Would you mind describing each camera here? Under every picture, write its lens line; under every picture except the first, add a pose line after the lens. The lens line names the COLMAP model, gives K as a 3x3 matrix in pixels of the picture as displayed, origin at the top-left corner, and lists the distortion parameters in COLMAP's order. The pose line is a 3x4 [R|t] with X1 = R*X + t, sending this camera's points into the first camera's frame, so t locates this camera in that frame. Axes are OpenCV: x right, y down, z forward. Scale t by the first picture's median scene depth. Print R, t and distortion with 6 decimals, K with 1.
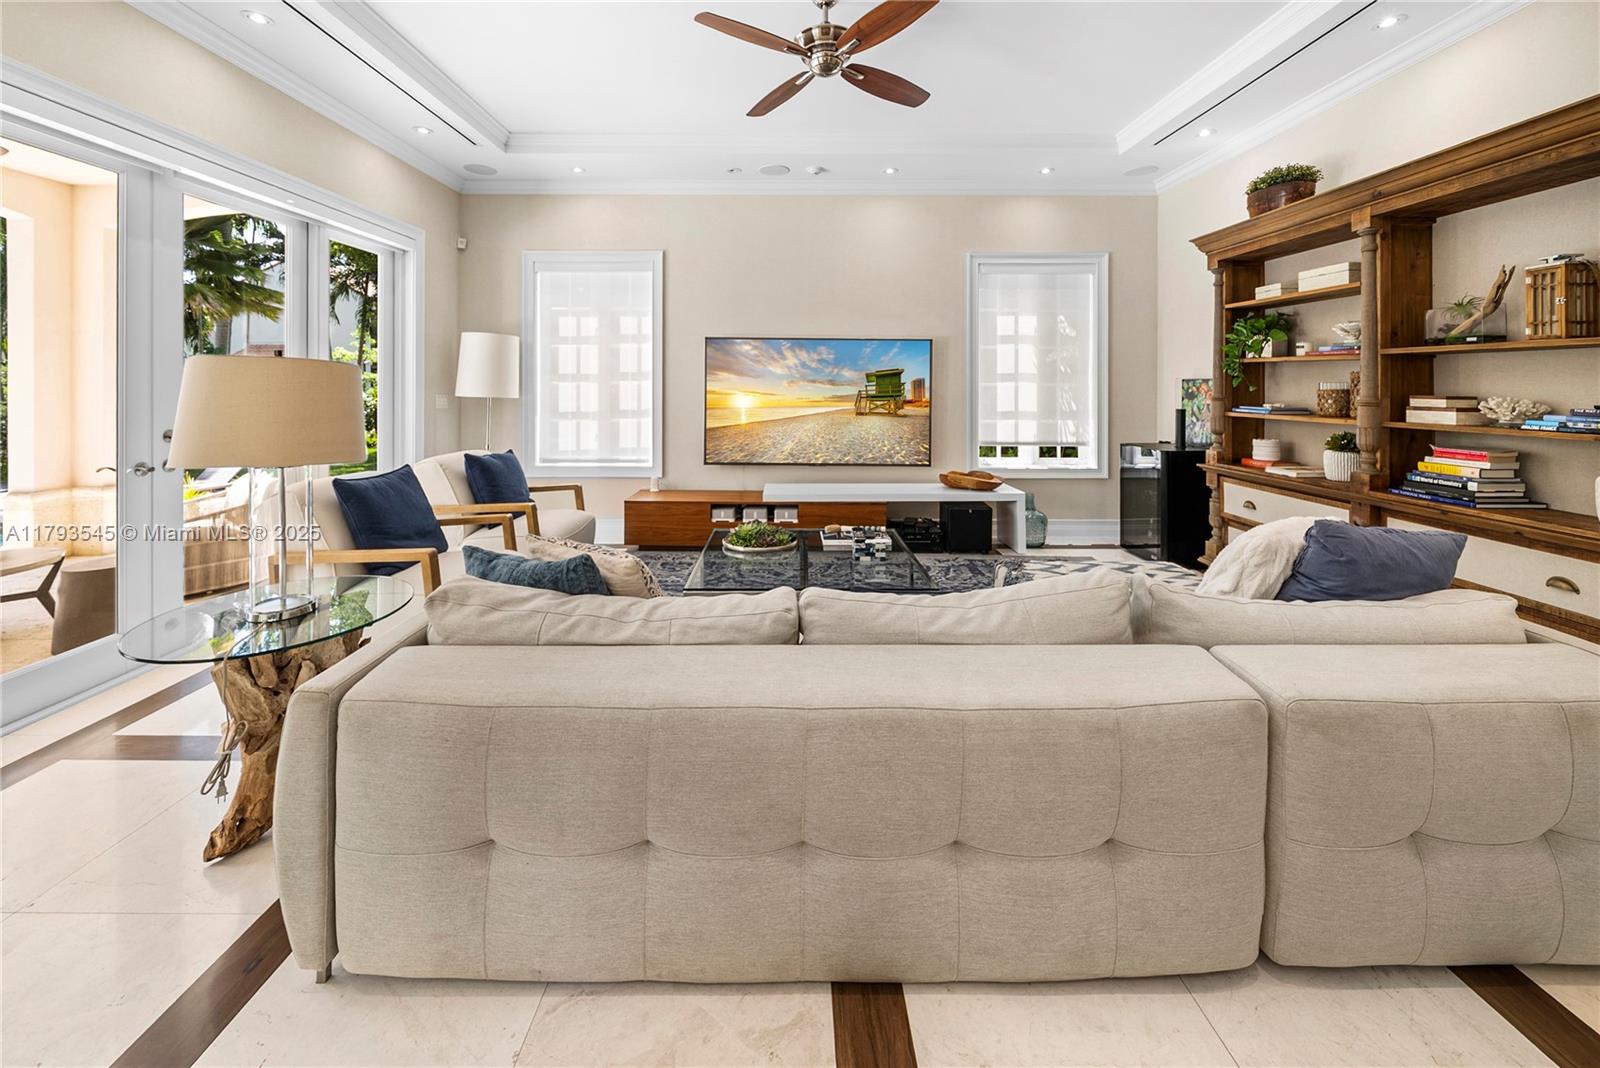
lens RADIAL K [[570.0, 0, 796.4], [0, 570.0, 542.2], [0, 0, 1]] dist [-0.001072, 0.000034]
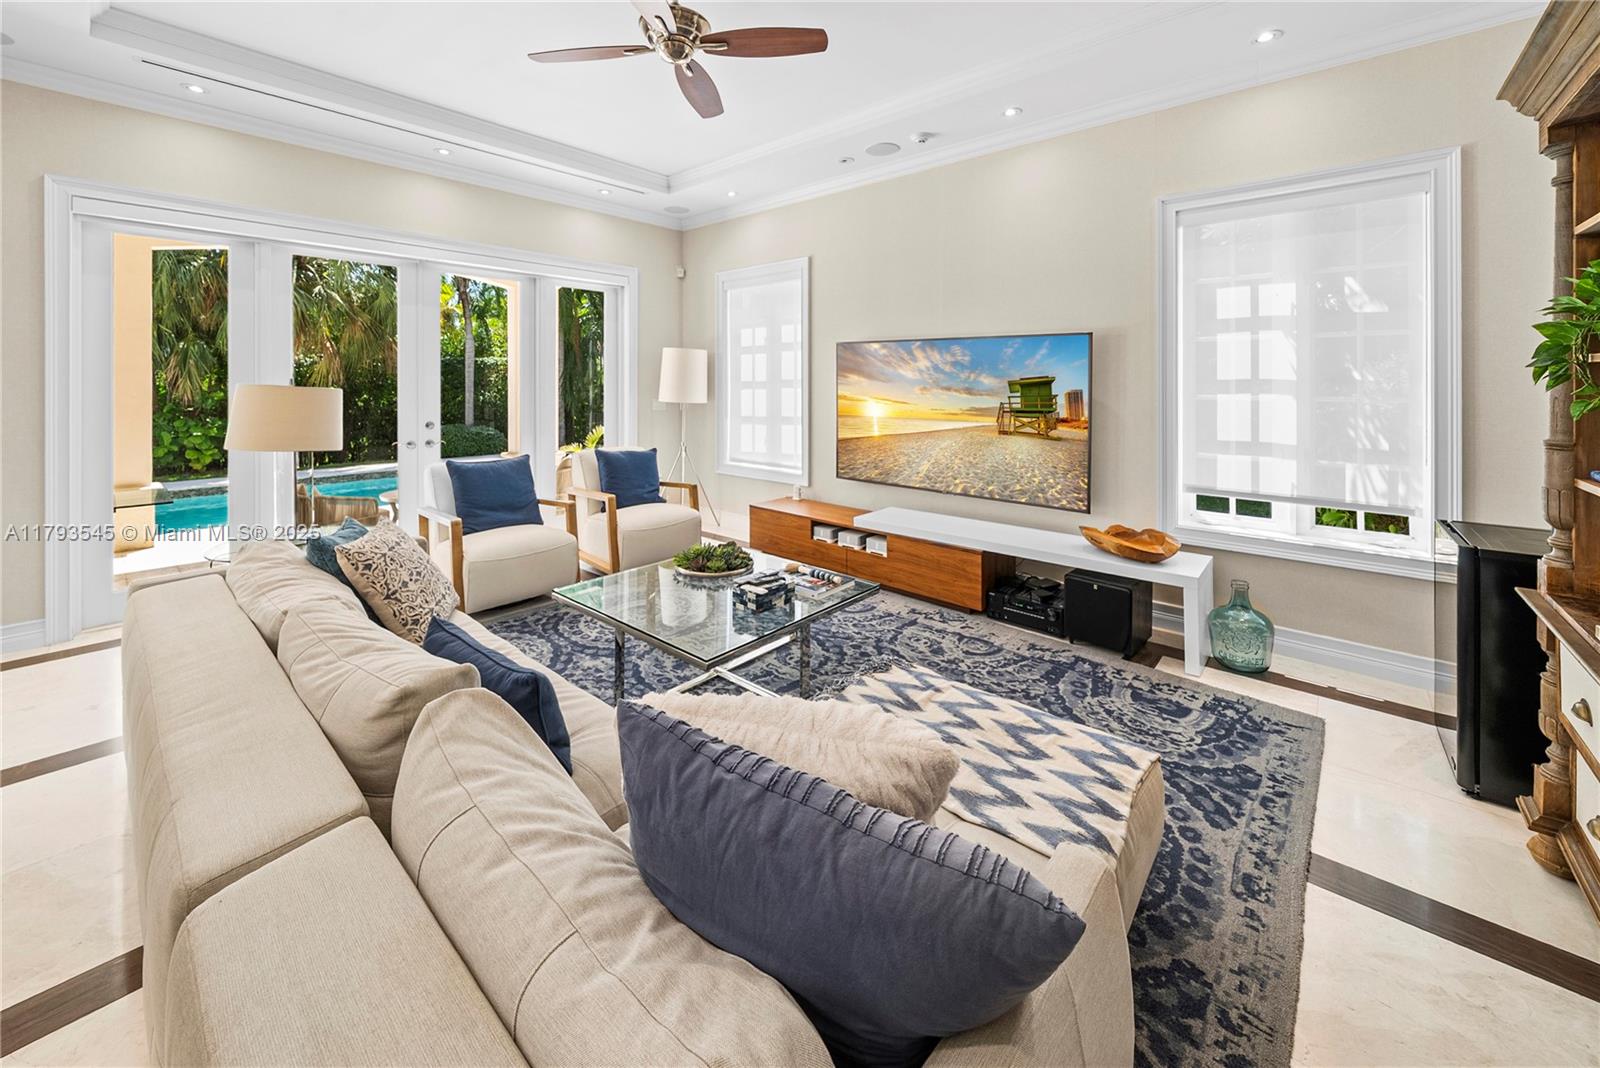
lens RADIAL K [[598.2, 0, 800.0], [0, 598.2, 534.0], [0, 0, 1]] dist [-0.011264, -0.000090]
pose [[0.754147, 0.161243, -0.636603, 0.450721], [-0.177193, 0.983396, 0.039170, -0.077632], [0.632349, 0.083262, 0.770196, 0.230645]]
